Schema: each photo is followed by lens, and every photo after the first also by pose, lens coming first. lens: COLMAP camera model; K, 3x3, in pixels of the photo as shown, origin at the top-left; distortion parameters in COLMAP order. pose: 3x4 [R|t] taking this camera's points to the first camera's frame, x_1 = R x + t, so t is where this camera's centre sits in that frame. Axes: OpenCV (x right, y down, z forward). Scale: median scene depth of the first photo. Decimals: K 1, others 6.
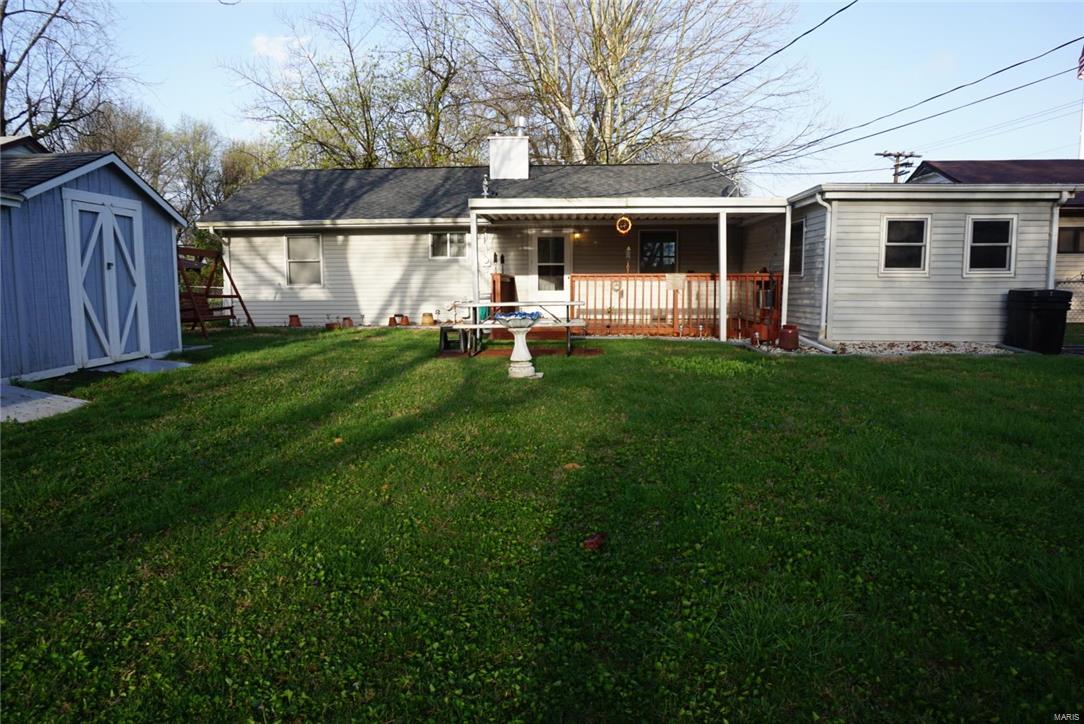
lens RADIAL K [[719.3, 0, 526.3], [0, 719.3, 363.4], [0, 0, 1]] dist [-0.036798, 0.050045]
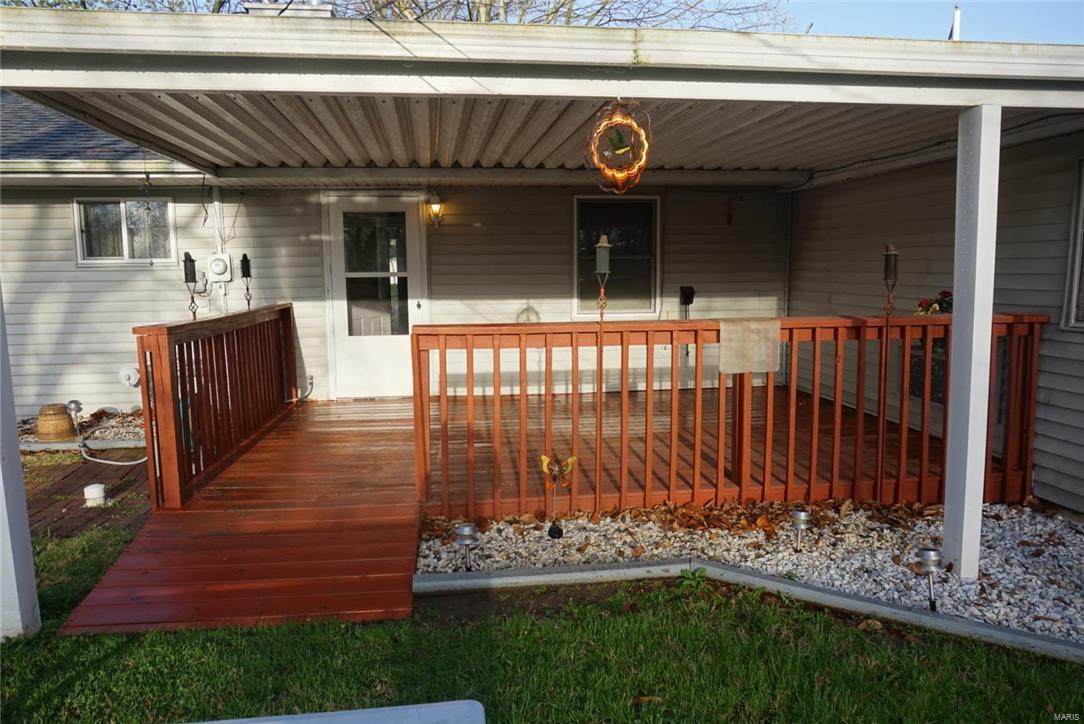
lens RADIAL K [[719.3, 0, 526.3], [0, 719.3, 363.4], [0, 0, 1]] dist [-0.036798, 0.050045]
pose [[0.982781, -0.031911, 0.182000, 0.043007], [0.028238, 0.999343, 0.022737, -0.092309], [-0.182606, -0.017206, 0.983036, 0.560327]]
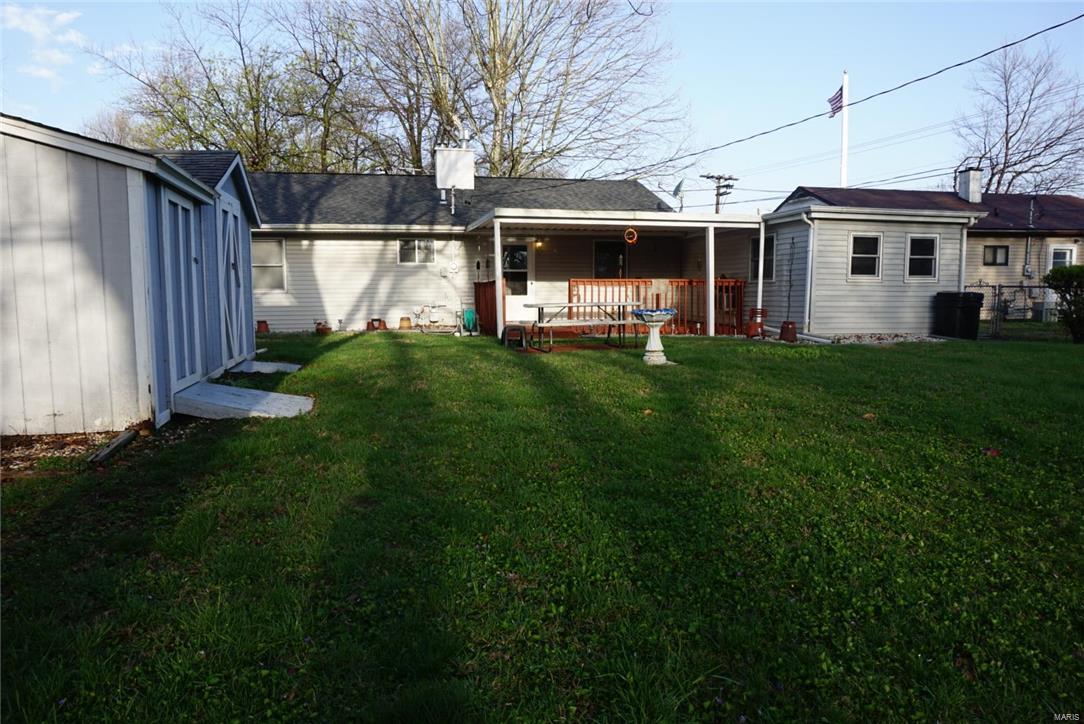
lens RADIAL K [[719.3, 0, 526.3], [0, 719.3, 363.4], [0, 0, 1]] dist [-0.036798, 0.050045]
pose [[0.965399, -0.025688, 0.259510, -0.231964], [0.028958, 0.999542, -0.008787, 0.009093], [-0.259166, 0.015998, 0.965700, -0.029485]]
